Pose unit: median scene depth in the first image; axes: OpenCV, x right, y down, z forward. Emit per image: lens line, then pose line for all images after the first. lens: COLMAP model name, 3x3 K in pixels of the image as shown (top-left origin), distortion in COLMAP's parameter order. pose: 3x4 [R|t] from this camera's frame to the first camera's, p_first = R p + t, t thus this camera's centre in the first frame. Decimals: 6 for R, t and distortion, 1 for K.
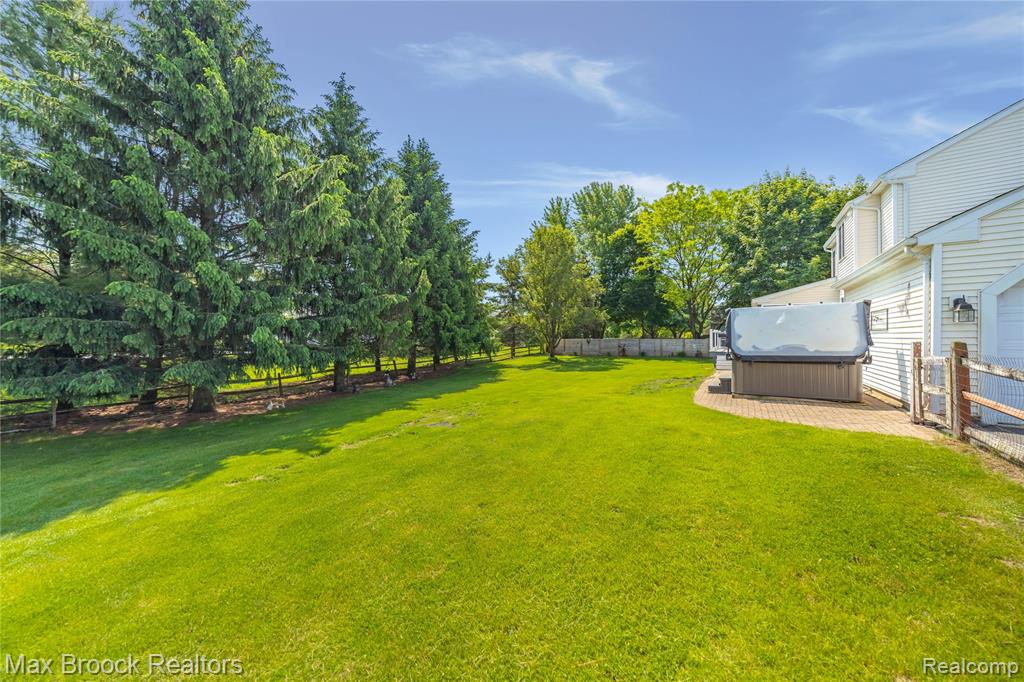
lens RADIAL K [[357.9, 0, 512.2], [0, 357.9, 340.4], [0, 0, 1]] dist [-0.000260, 0.000009]
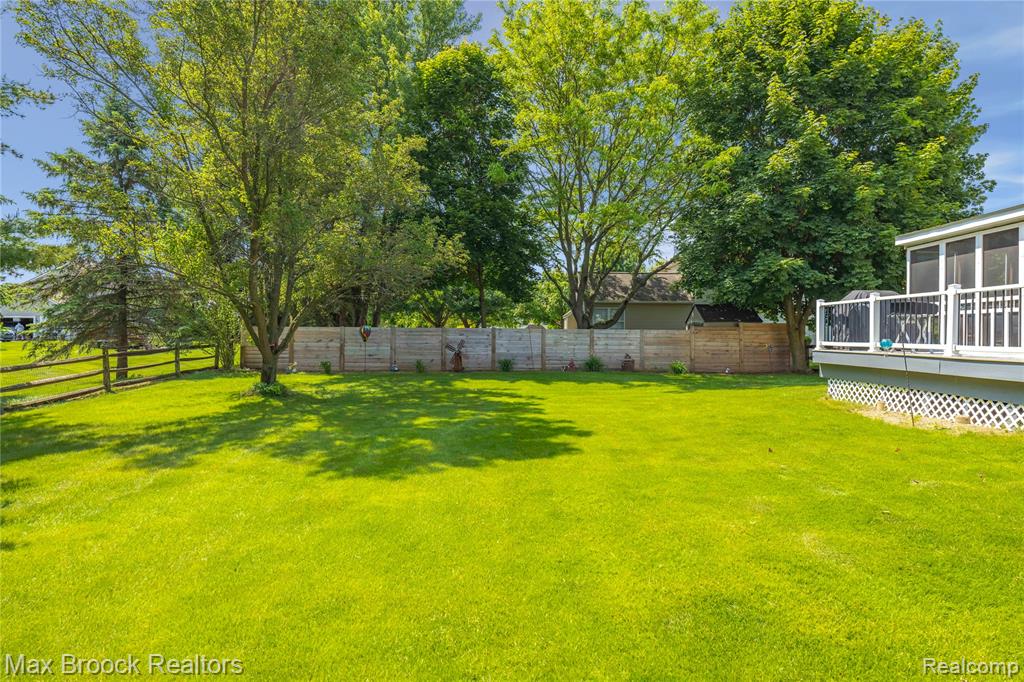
lens RADIAL K [[543.6, 0, 509.0], [0, 543.6, 335.1], [0, 0, 1]] dist [-0.008329, -0.001224]
pose [[0.827427, 0.003583, 0.561561, 0.022593], [-0.004304, 0.999991, -0.000039, 0.003774], [-0.561556, -0.002385, 0.827435, 0.482055]]
